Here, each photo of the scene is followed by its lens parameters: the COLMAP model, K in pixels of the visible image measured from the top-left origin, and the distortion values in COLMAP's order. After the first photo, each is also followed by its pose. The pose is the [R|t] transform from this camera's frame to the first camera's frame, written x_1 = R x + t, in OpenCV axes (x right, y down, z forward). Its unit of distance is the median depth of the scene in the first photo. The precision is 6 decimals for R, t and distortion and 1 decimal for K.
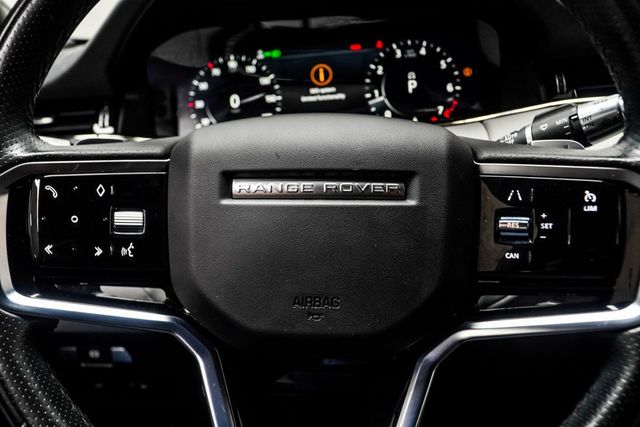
lens RADIAL K [[704.1, 0, 320.0], [0, 704.1, 213.5], [0, 0, 1]] dist [0.079529, -0.001387]
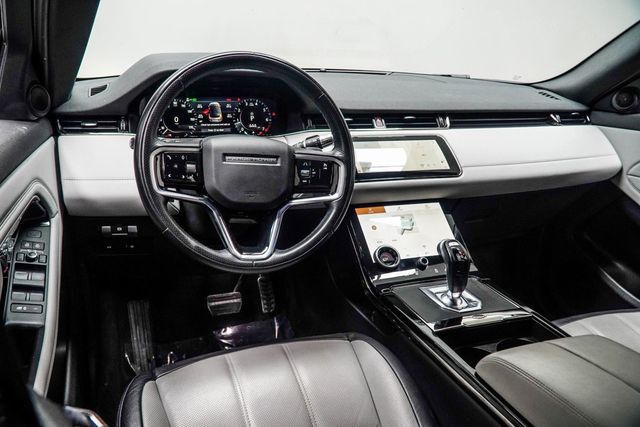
lens RADIAL K [[530.9, 0, 320.0], [0, 530.9, 213.5], [0, 0, 1]] dist [-0.000456, -0.002978]
pose [[0.919430, -0.003507, 0.393238, -0.557194], [-0.020699, 0.998143, 0.057298, 0.054921], [-0.392709, -0.060821, 0.917650, -1.166094]]
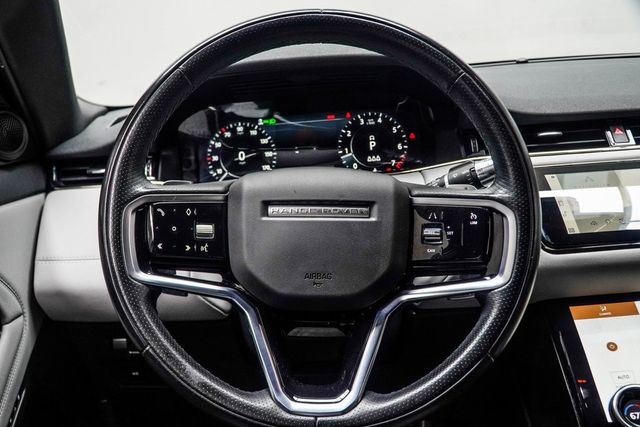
lens RADIAL K [[756.3, 0, 302.8], [0, 756.3, 212.7], [0, 0, 1]] dist [0.005683, -0.005605]
pose [[0.999291, 0.000890, 0.037647, -0.087687], [0.001798, 0.997453, -0.071310, 0.079236], [-0.037614, 0.071327, 0.996743, -0.659202]]
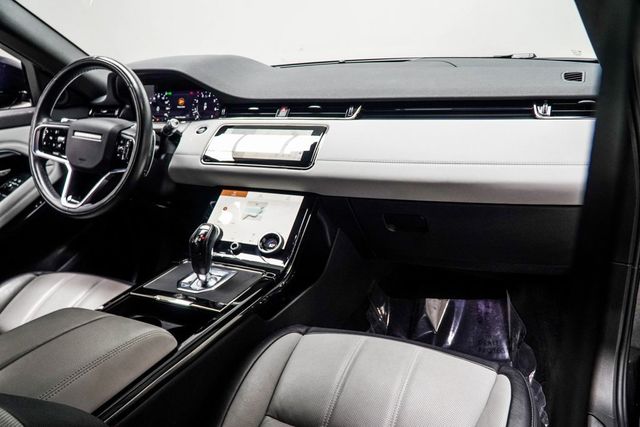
lens RADIAL K [[530.9, 0, 320.0], [0, 530.9, 213.5], [0, 0, 1]] dist [-0.000456, -0.002978]
pose [[0.901425, 0.150844, -0.405807, 2.266308], [-0.112881, 0.986806, 0.116066, -0.086164], [0.417960, -0.058817, 0.906559, -1.212853]]
